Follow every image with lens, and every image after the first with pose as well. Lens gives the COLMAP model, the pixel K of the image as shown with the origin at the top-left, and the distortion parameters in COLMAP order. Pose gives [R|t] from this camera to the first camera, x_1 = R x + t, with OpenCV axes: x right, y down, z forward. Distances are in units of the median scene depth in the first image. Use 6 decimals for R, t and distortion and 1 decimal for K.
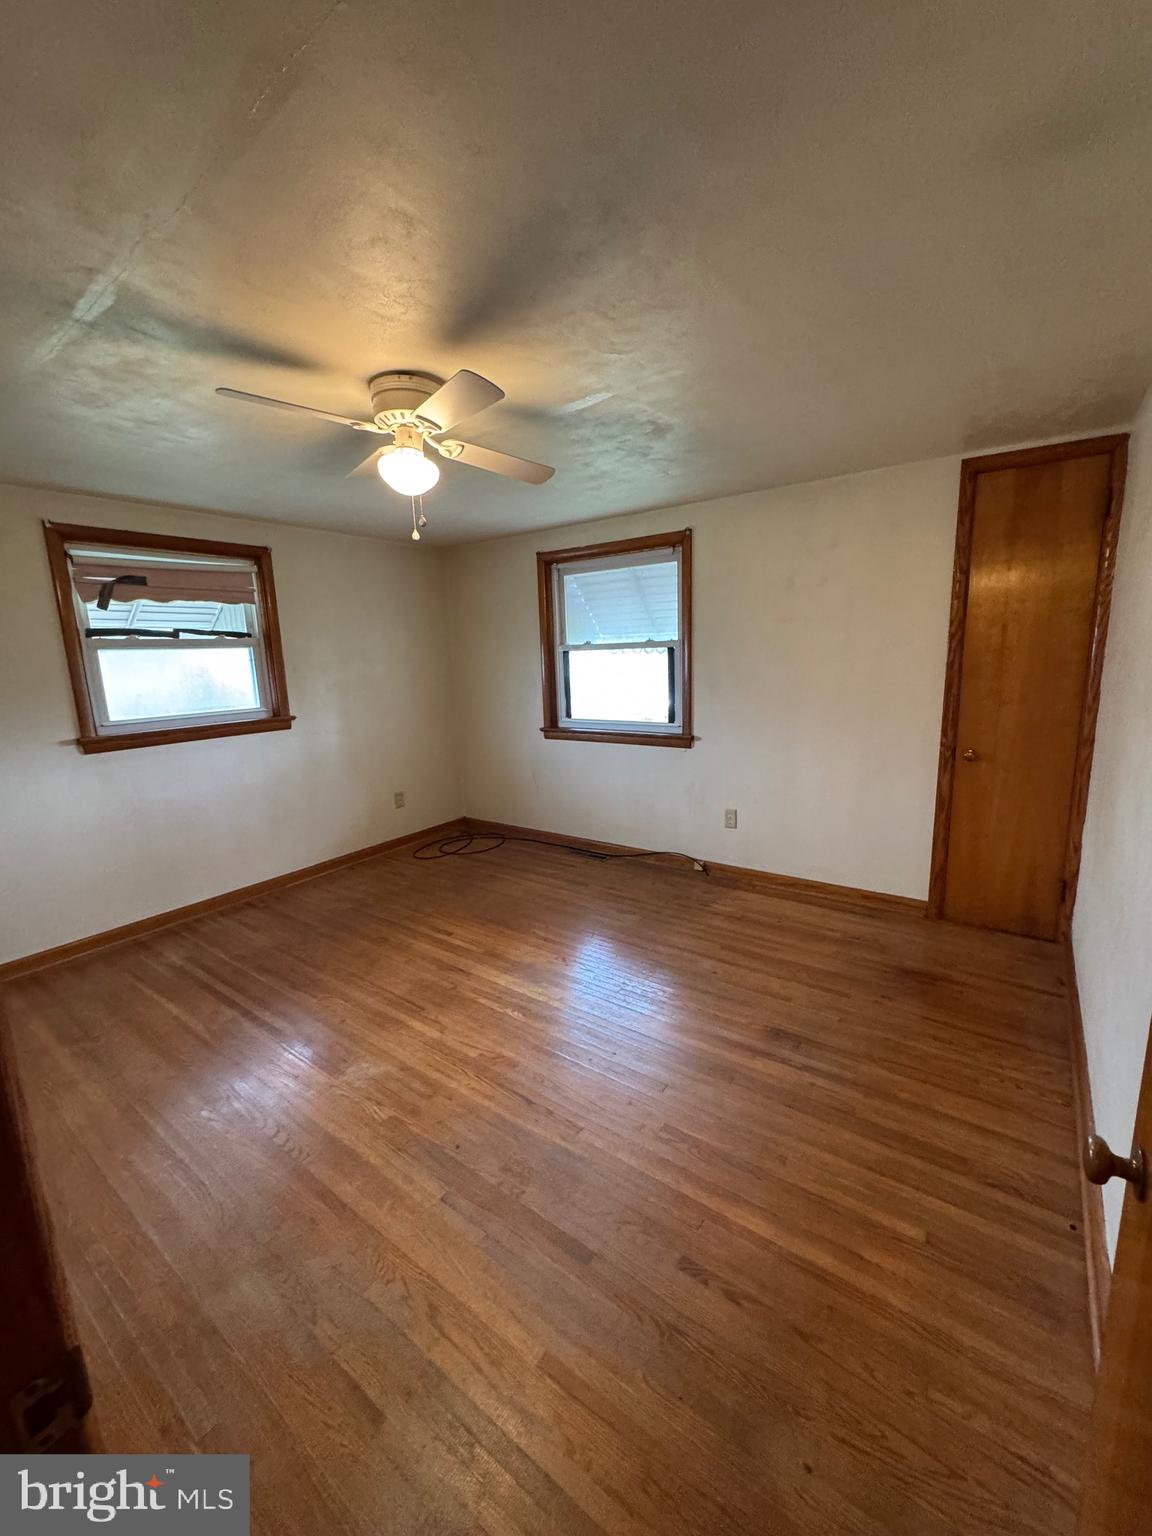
lens RADIAL K [[610.5, 0, 577.4], [0, 610.5, 771.2], [0, 0, 1]] dist [-0.002415, 0.000306]
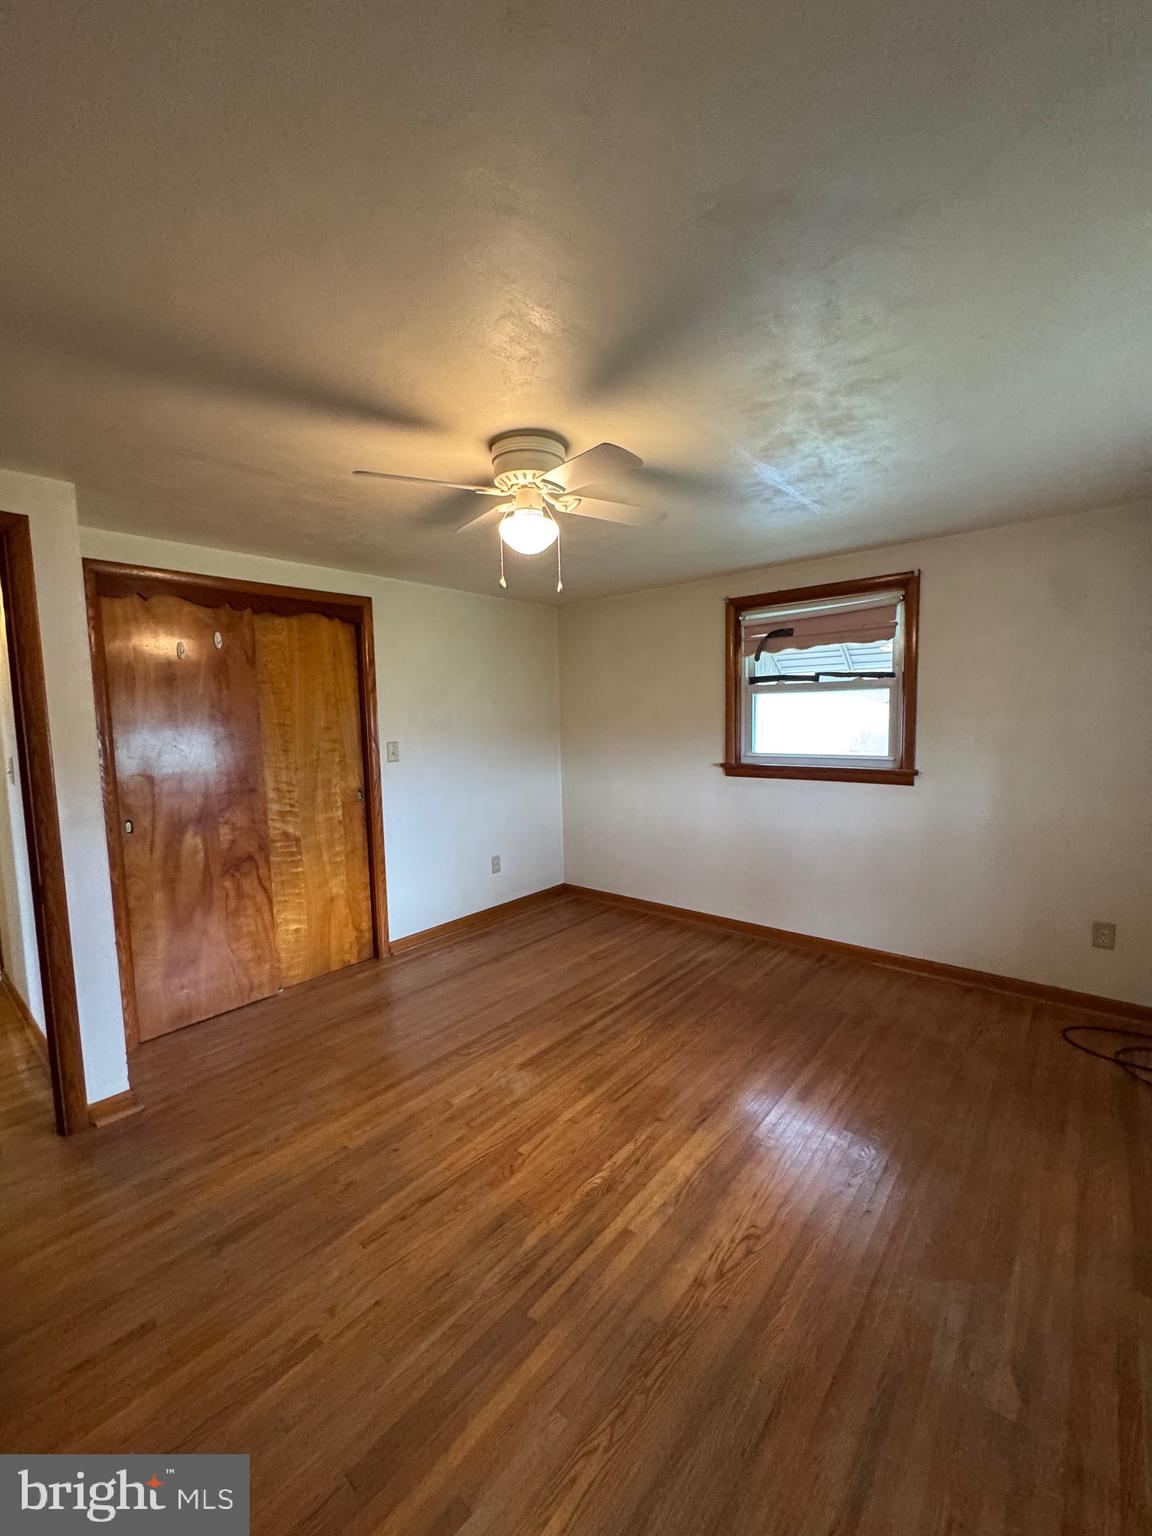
lens RADIAL K [[610.5, 0, 576.0], [0, 610.5, 768.1], [0, 0, 1]] dist [-0.002415, 0.000306]
pose [[-0.068311, 0.127251, -0.989515, 0.464618], [-0.165792, 0.976593, 0.137035, -0.162125], [0.983792, 0.173415, -0.045615, 0.730164]]
